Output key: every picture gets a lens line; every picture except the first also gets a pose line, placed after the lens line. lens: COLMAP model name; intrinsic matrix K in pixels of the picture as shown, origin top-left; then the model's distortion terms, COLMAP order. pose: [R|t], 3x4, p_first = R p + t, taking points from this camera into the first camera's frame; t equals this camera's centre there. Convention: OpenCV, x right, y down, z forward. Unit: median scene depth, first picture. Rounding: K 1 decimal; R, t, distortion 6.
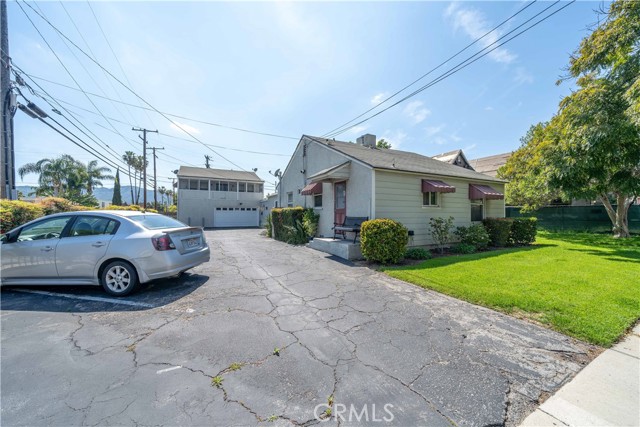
lens RADIAL K [[218.5, 0, 308.4], [0, 218.5, 213.6], [0, 0, 1]] dist [-0.002266, -0.000070]
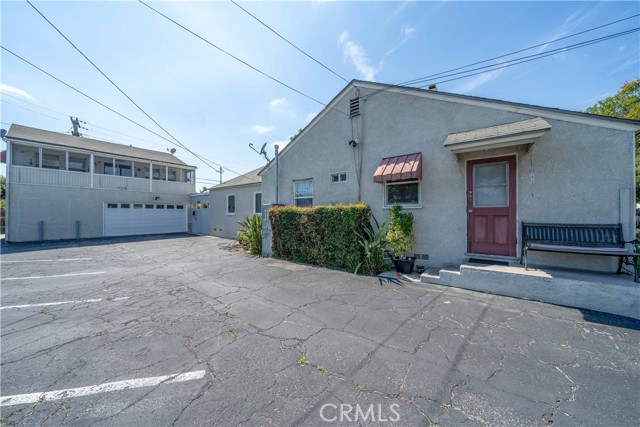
lens RADIAL K [[218.5, 0, 322.8], [0, 218.5, 213.6], [0, 0, 1]] dist [-0.002266, -0.000070]
pose [[0.901440, -0.002037, 0.432900, -0.146306], [0.000073, 0.999990, 0.004554, -0.002741], [-0.432905, -0.004074, 0.901430, 0.214369]]
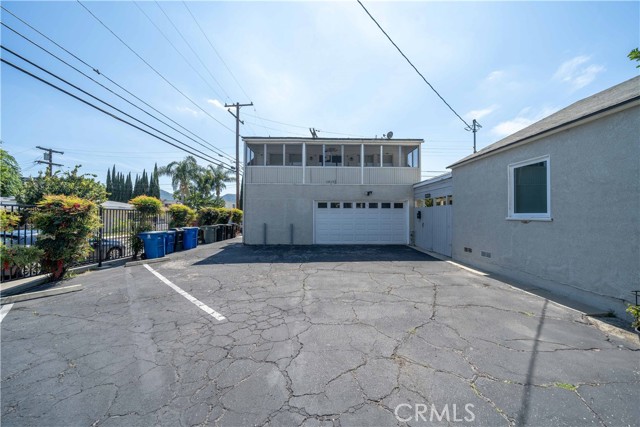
lens RADIAL K [[218.5, 0, 323.1], [0, 218.5, 214.0], [0, 0, 1]] dist [-0.002266, -0.000070]
pose [[0.903842, -0.002679, -0.427858, -0.201795], [0.002053, 0.999996, -0.001924, -0.002317], [0.427861, 0.000861, 0.903844, 0.556125]]
